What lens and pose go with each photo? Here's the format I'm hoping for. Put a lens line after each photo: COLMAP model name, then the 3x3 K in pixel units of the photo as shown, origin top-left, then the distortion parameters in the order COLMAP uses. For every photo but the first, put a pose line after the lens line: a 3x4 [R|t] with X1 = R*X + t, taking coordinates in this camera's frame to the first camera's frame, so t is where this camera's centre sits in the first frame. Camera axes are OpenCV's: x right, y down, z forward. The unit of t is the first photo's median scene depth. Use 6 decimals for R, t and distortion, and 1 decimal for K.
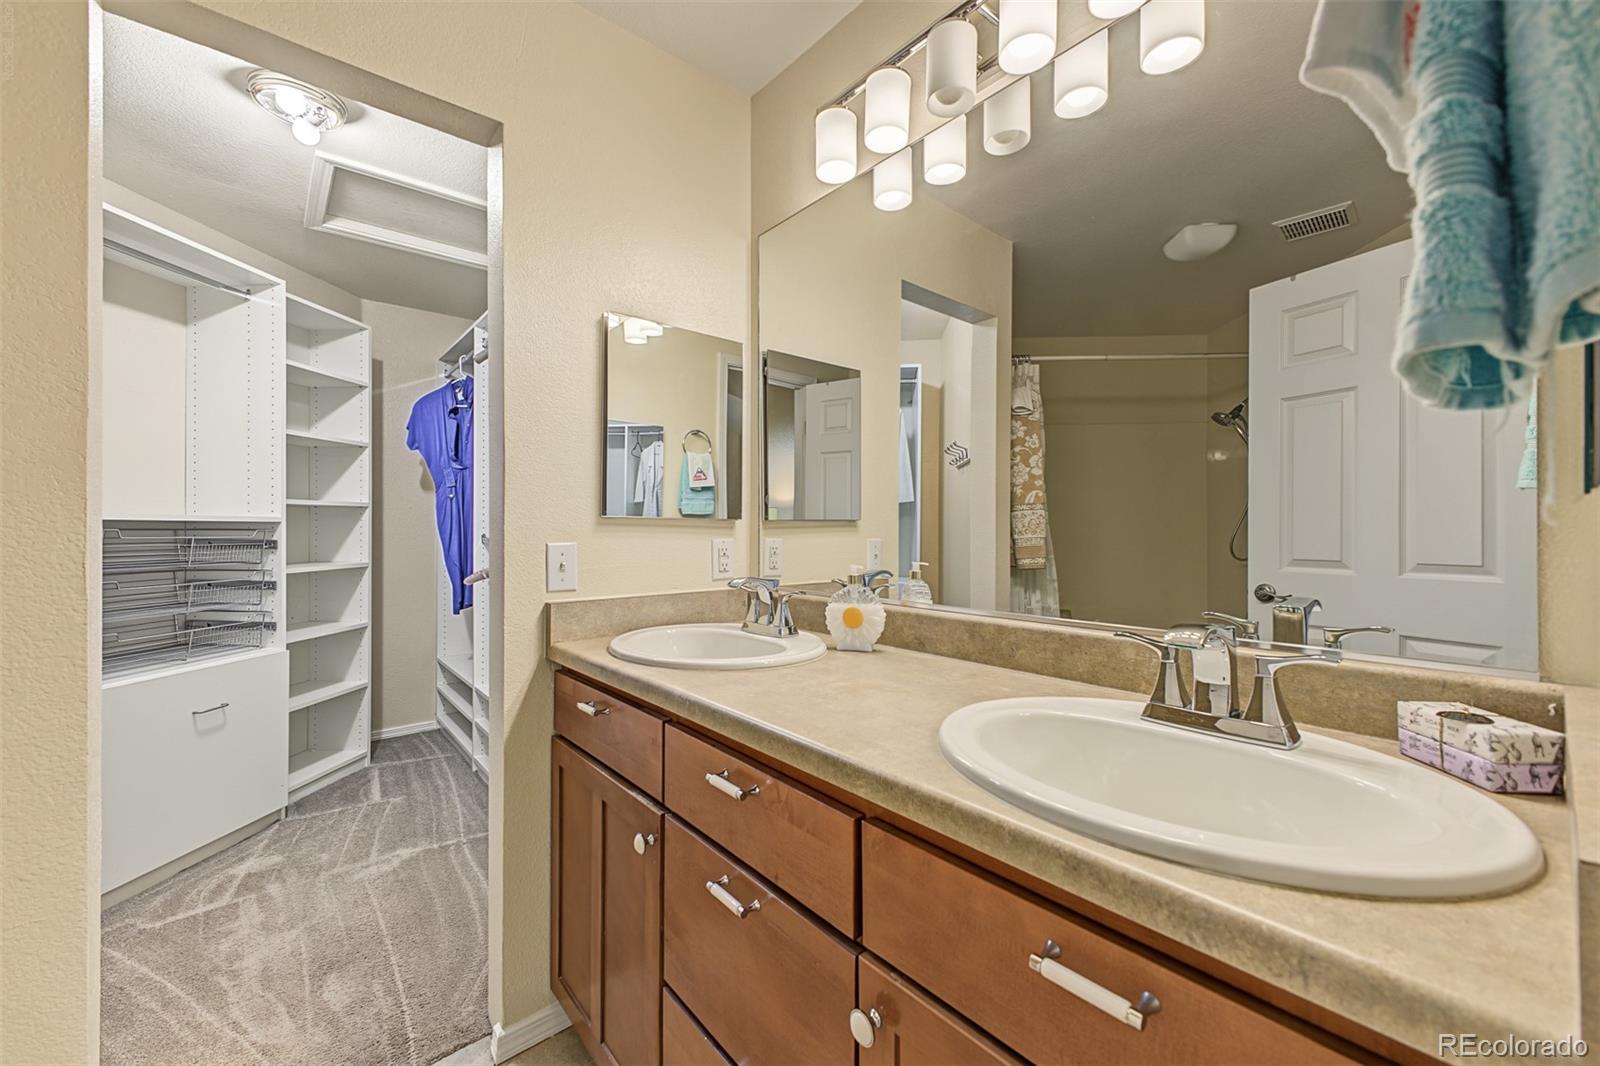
lens RADIAL K [[643.9, 0, 831.2], [0, 643.9, 522.2], [0, 0, 1]] dist [0.020182, -0.007972]
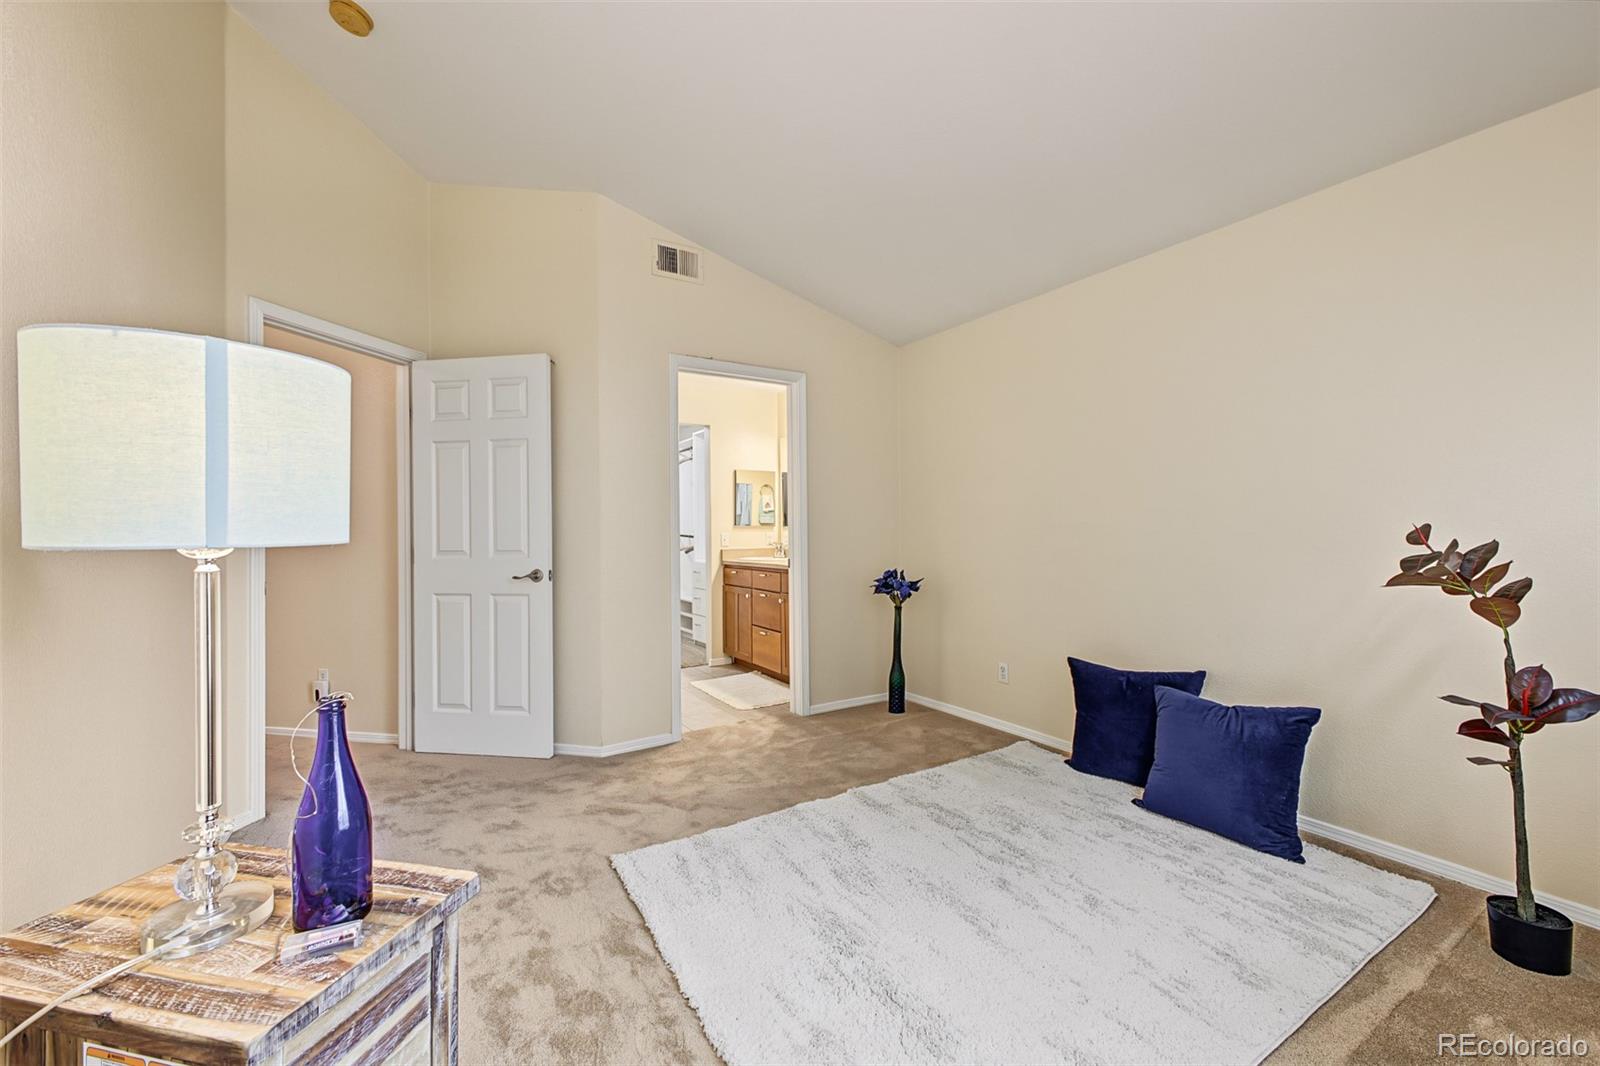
lens RADIAL K [[643.9, 0, 801.2], [0, 643.9, 529.2], [0, 0, 1]] dist [0.020182, -0.007972]
pose [[0.983704, -0.007936, -0.179618, 0.343042], [0.009042, 0.999945, 0.005340, -0.001653], [0.179566, -0.006877, 0.983722, -1.293916]]
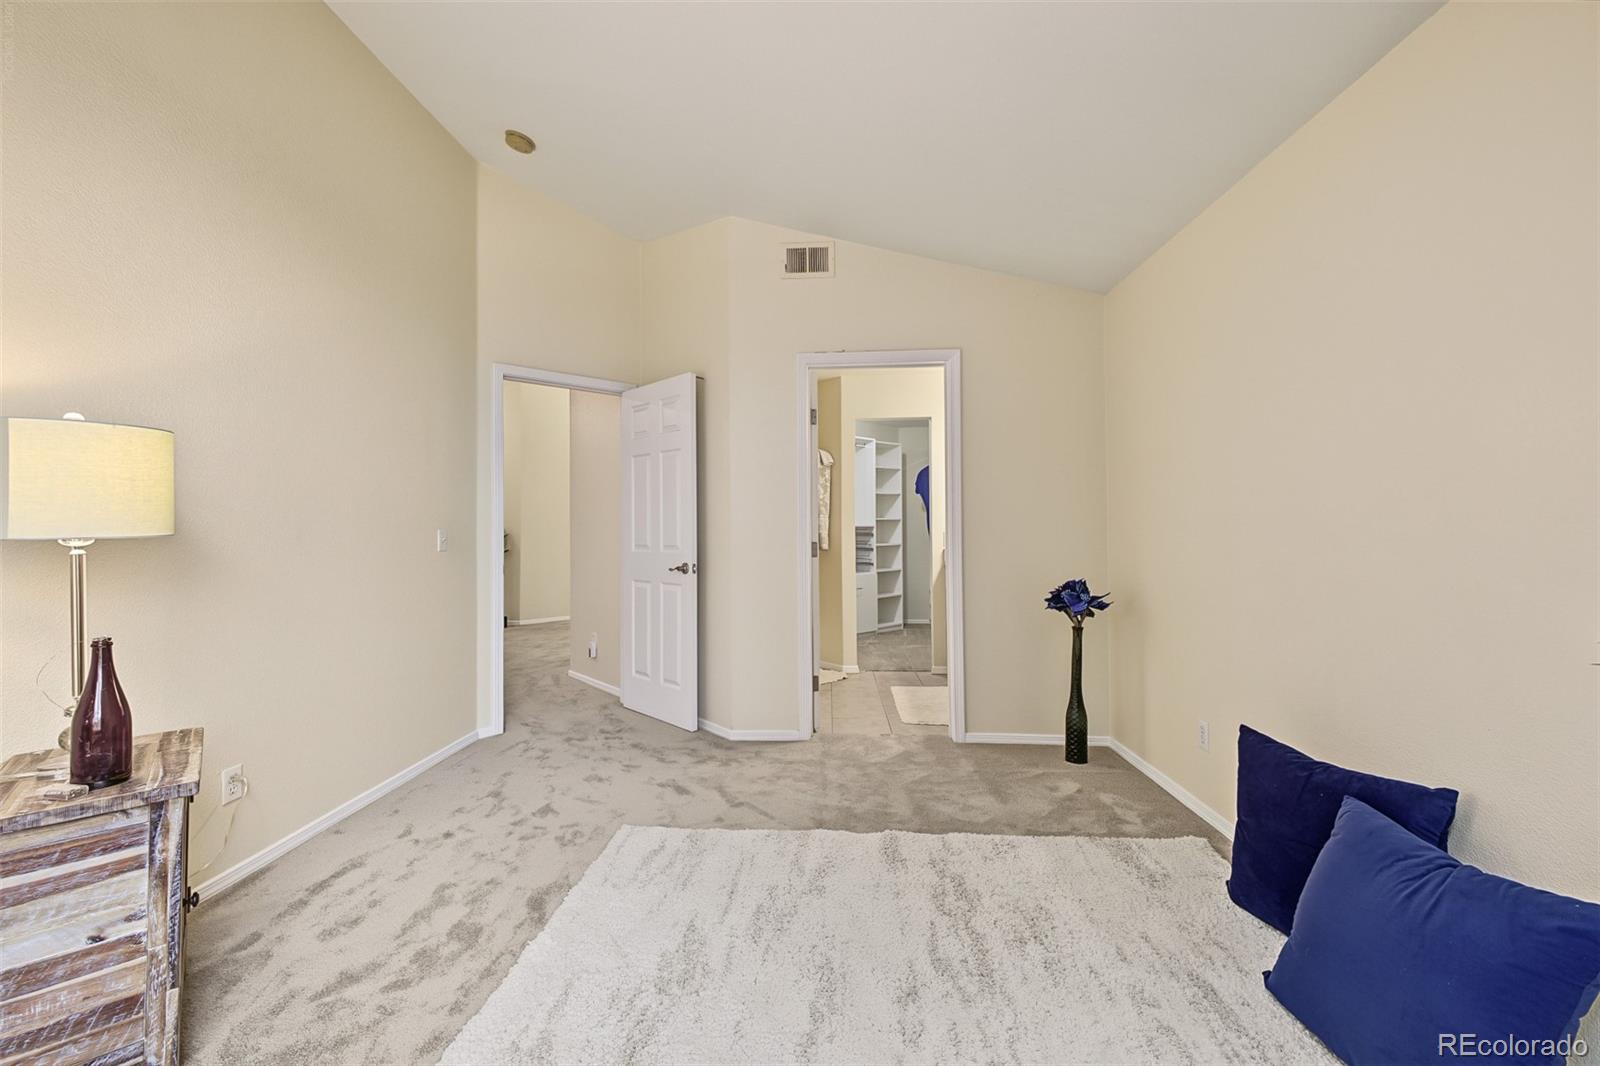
lens RADIAL K [[643.9, 0, 782.5], [0, 643.9, 526.9], [0, 0, 1]] dist [0.020182, -0.007972]
pose [[0.692759, -0.006783, -0.721137, 0.734891], [0.008781, 0.999961, -0.000971, 0.001693], [0.721116, -0.005660, 0.692792, -1.015037]]
